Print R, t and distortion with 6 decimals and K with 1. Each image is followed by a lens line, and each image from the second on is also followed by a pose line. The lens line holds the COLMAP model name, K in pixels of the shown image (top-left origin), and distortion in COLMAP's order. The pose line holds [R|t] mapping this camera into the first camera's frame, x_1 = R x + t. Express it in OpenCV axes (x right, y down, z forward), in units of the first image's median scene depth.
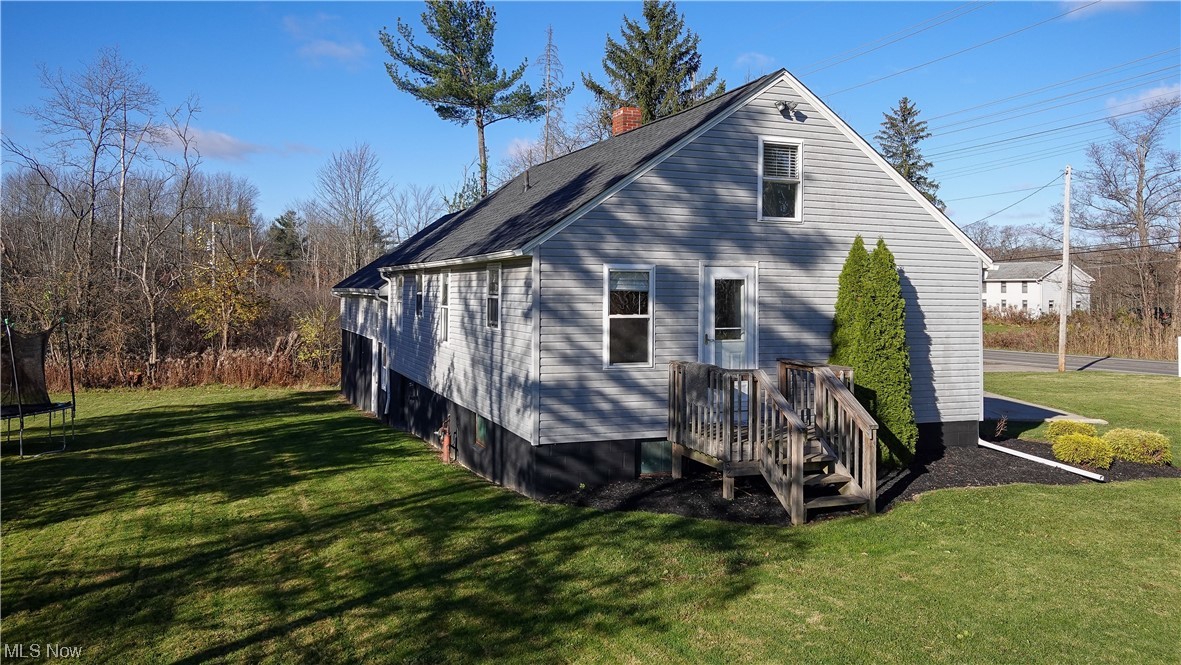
lens RADIAL K [[858.7, 0, 590.5], [0, 858.7, 282.4], [0, 0, 1]] dist [0.004538, 0.000997]
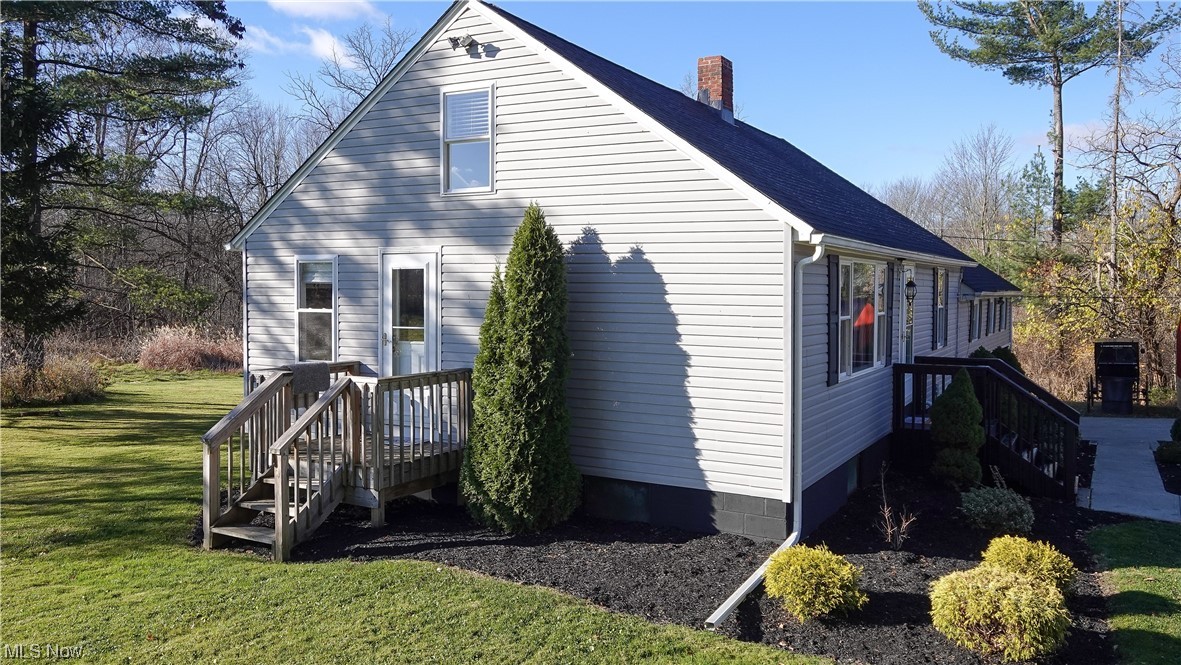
lens RADIAL K [[890.2, 0, 590.5], [0, 890.2, 332.5], [0, 0, 1]] dist [0.005894, 0.002825]
pose [[0.637916, 0.034314, -0.769341, 0.936952], [0.003513, 0.998867, 0.047464, 0.017753], [0.770098, -0.032981, 0.637073, 0.577556]]
